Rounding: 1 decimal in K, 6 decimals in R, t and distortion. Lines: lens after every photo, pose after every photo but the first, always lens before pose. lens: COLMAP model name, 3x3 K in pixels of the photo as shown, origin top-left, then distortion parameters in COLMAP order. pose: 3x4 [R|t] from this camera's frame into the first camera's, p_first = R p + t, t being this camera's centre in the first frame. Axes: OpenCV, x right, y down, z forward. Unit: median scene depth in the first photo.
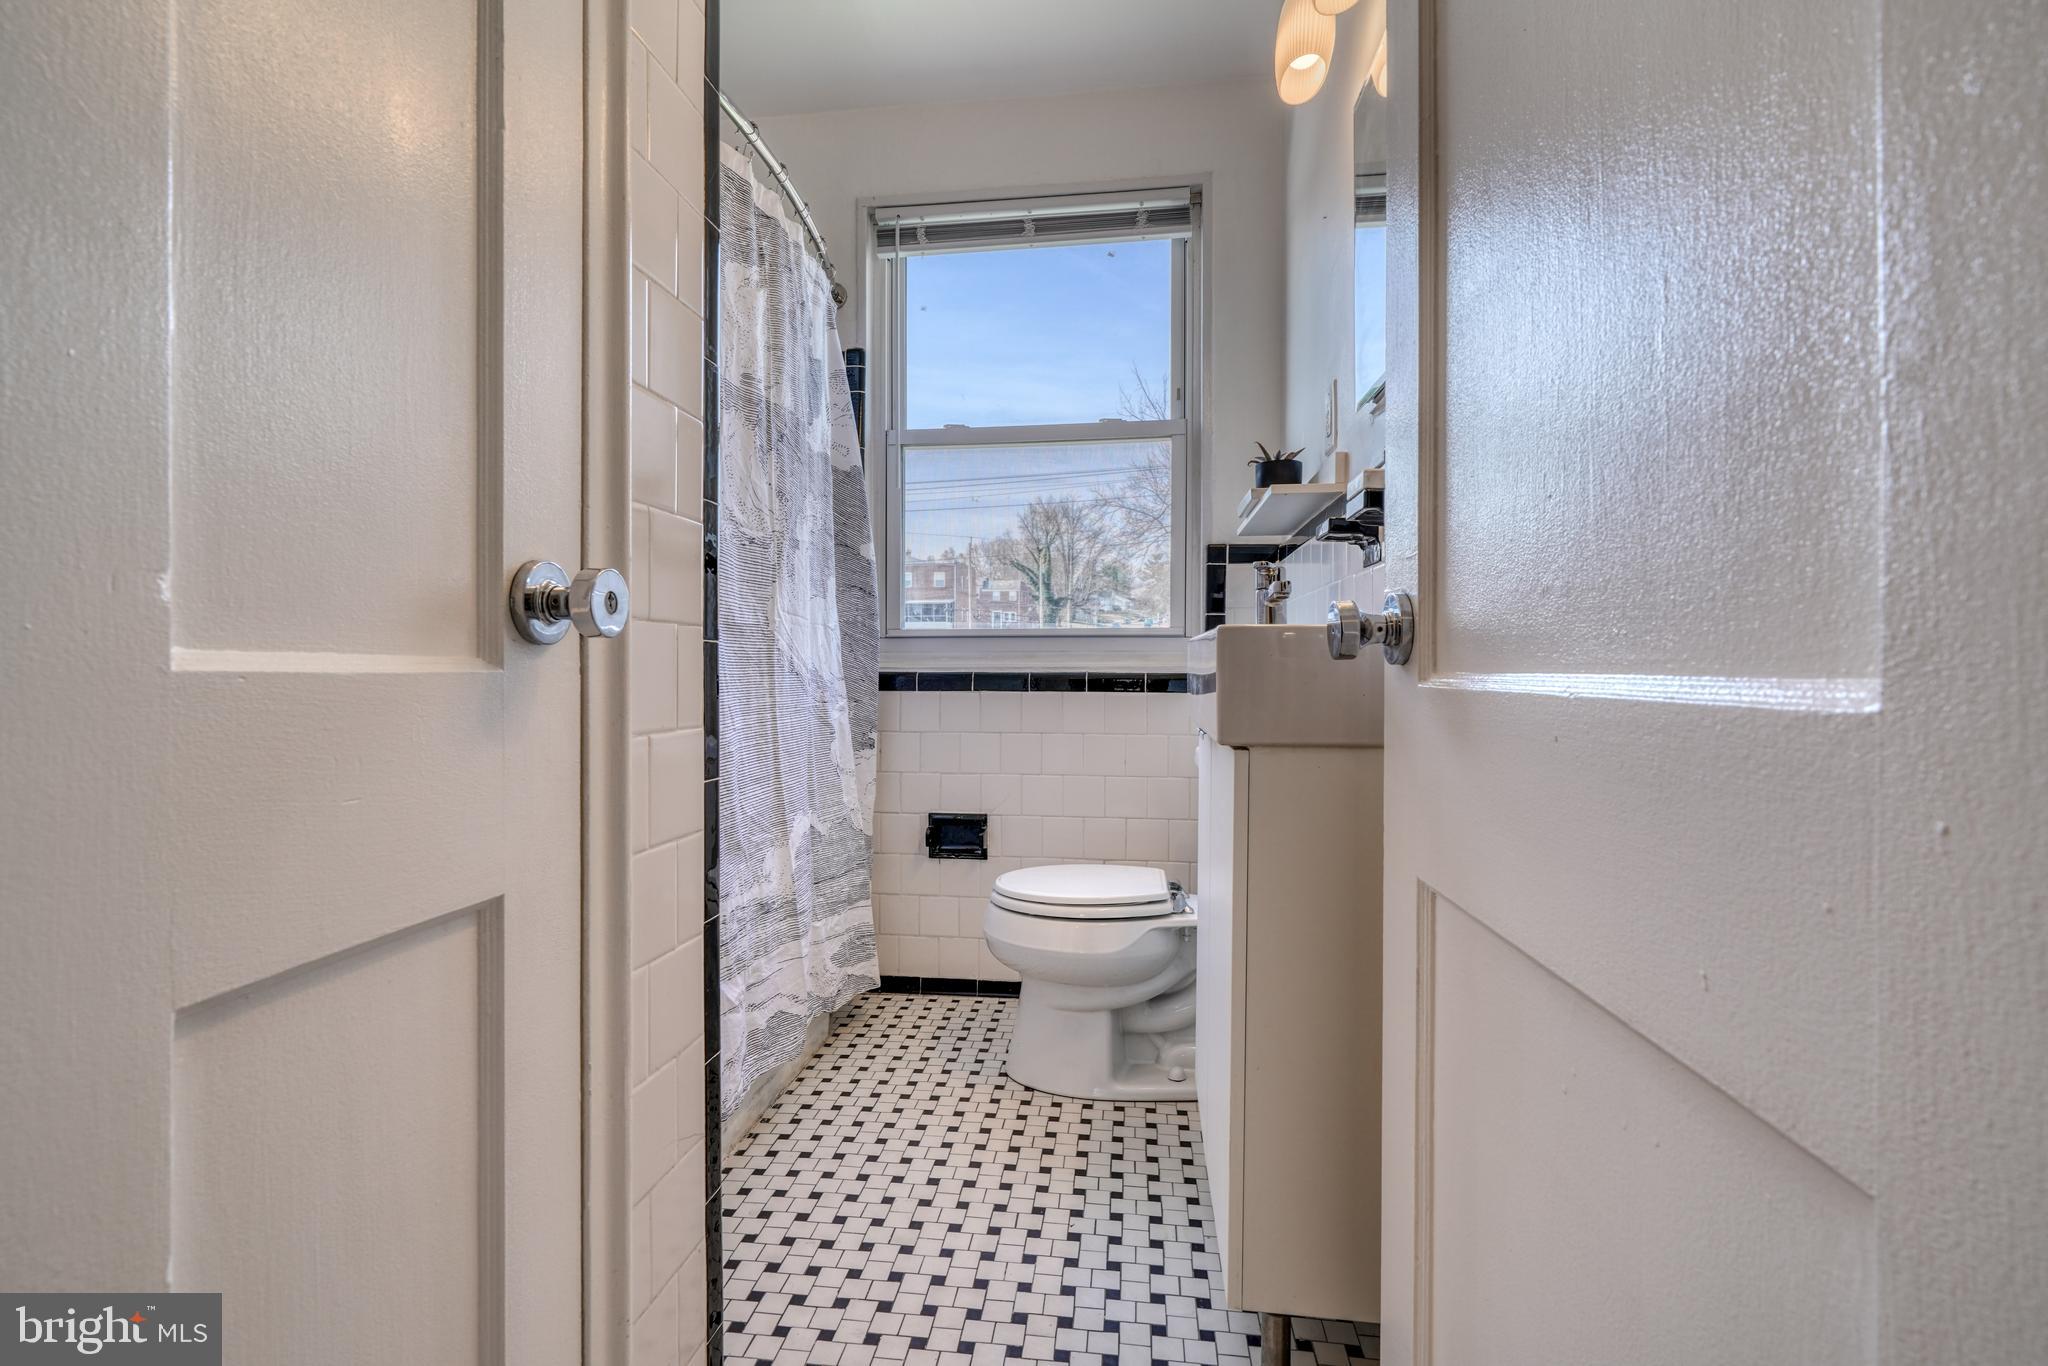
lens RADIAL K [[936.2, 0, 1021.7], [0, 936.2, 688.0], [0, 0, 1]] dist [-0.011329, 0.004024]
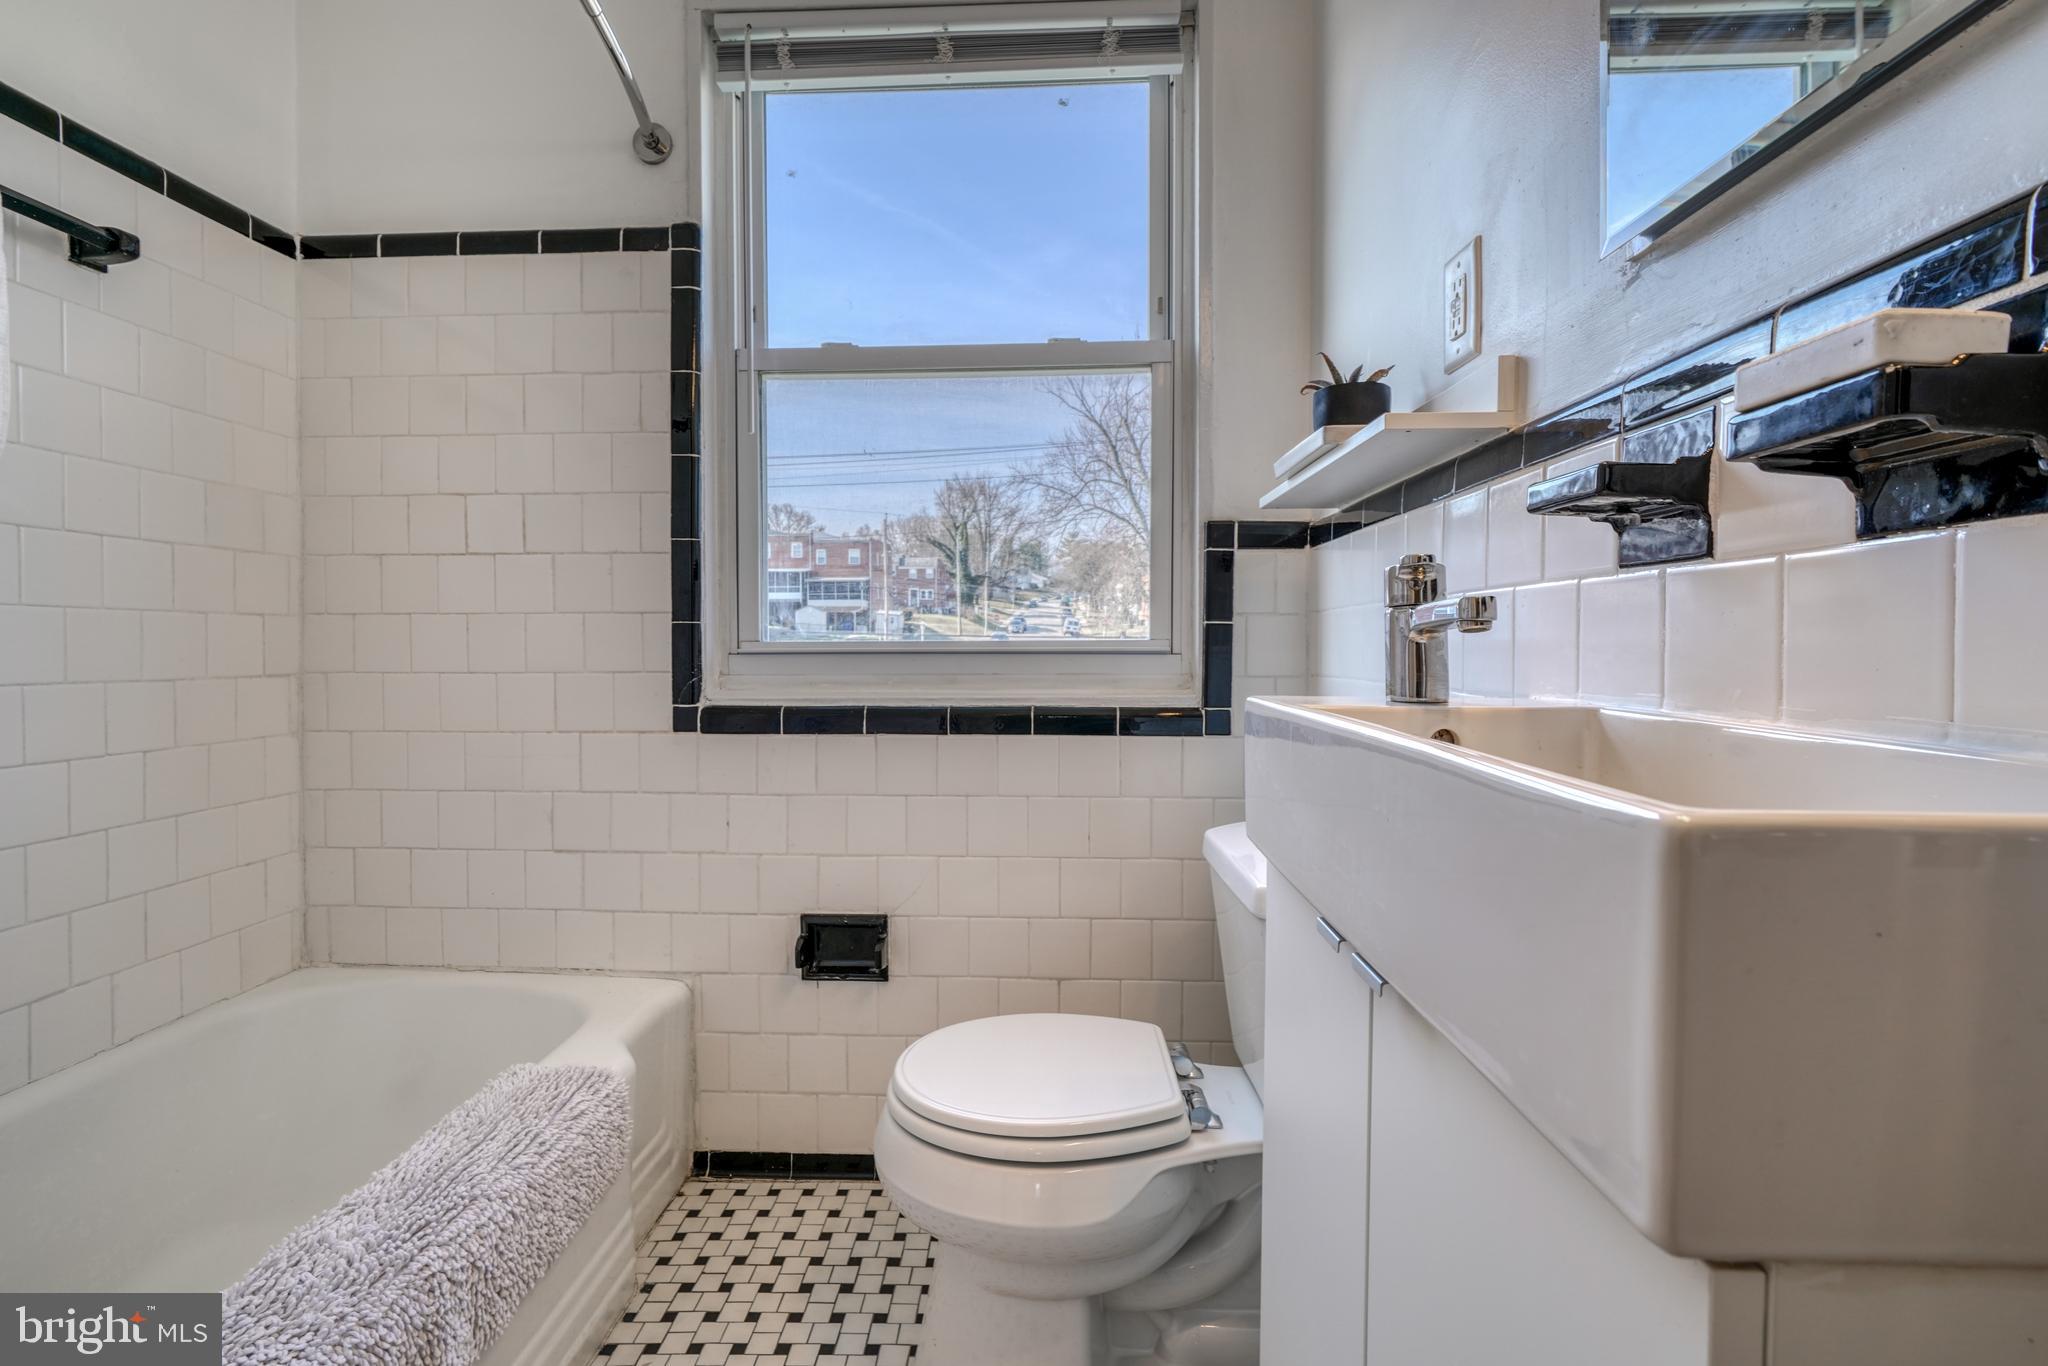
lens RADIAL K [[936.2, 0, 1018.1], [0, 936.2, 688.2], [0, 0, 1]] dist [-0.011329, 0.004024]
pose [[0.996447, -0.005659, 0.084030, 0.001668], [0.003650, 0.999704, 0.024034, -0.044957], [-0.084141, -0.023641, 0.996173, 0.306687]]
